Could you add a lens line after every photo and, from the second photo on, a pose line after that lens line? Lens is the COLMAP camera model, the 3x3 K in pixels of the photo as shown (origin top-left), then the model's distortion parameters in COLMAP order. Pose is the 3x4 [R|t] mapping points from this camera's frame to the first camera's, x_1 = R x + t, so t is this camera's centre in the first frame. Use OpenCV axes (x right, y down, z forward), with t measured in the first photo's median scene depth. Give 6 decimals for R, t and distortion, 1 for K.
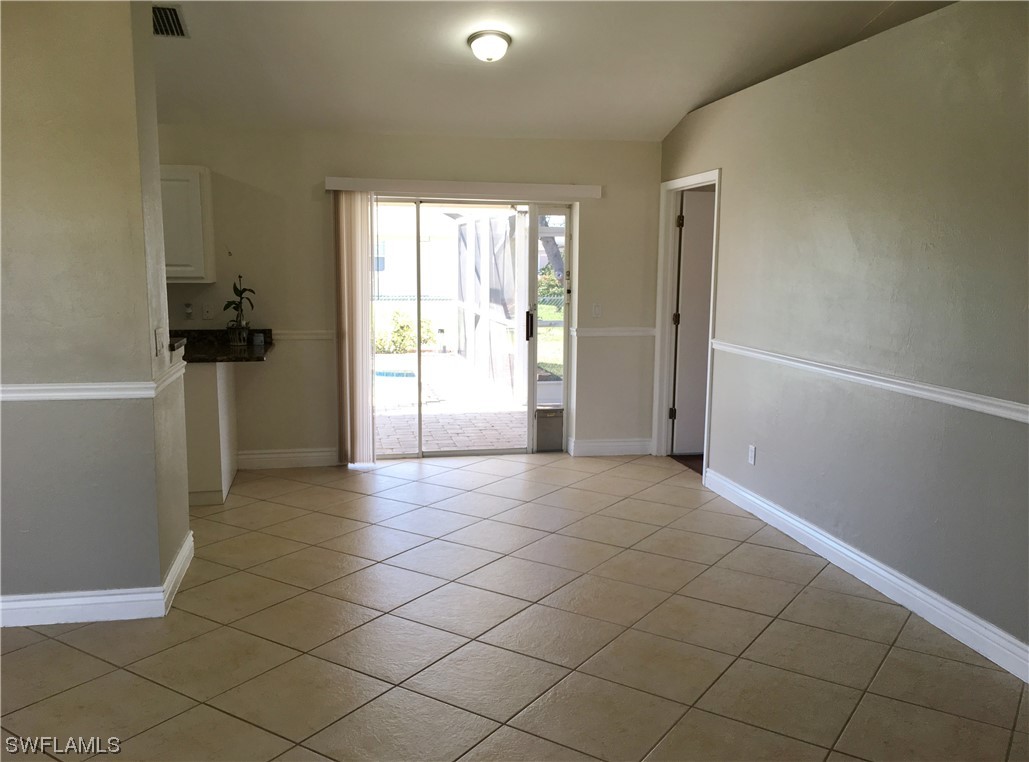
lens RADIAL K [[879.1, 0, 517.7], [0, 879.1, 395.1], [0, 0, 1]] dist [0.035652, -0.010179]
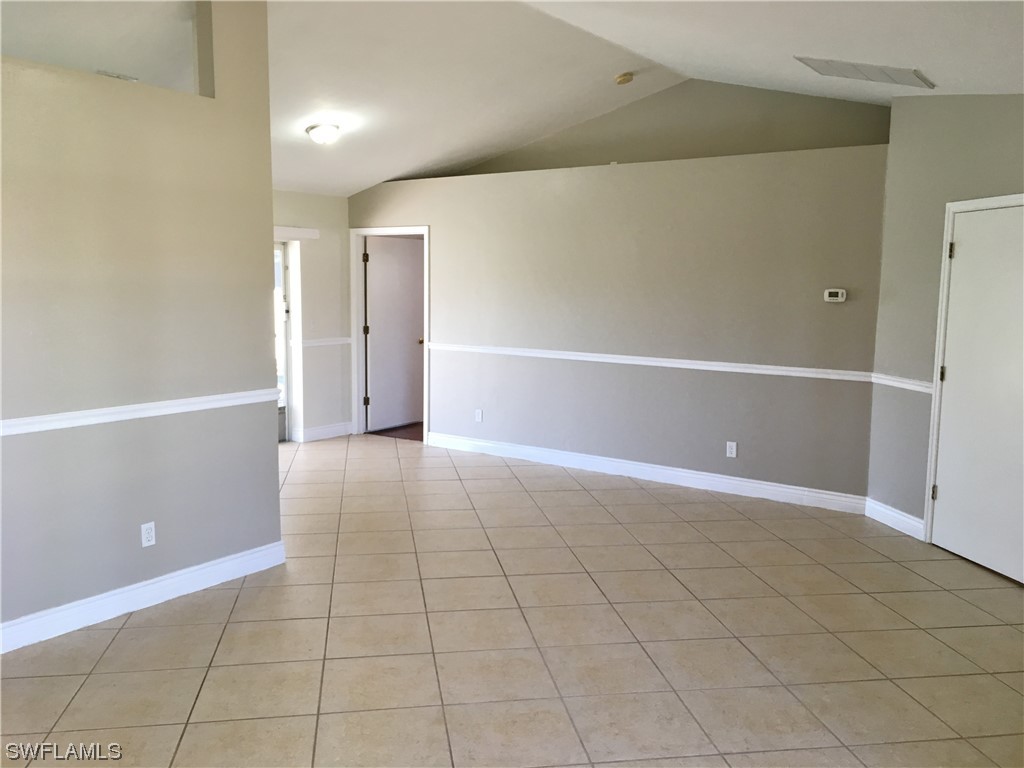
lens RADIAL K [[876.0, 0, 512.0], [0, 876.0, 384.0], [0, 0, 1]] dist [0.041862, -0.008731]
pose [[0.740714, -0.085898, 0.666306, -0.561415], [0.099261, 0.994900, 0.017912, -0.006589], [-0.664447, 0.052871, 0.745463, -0.138174]]
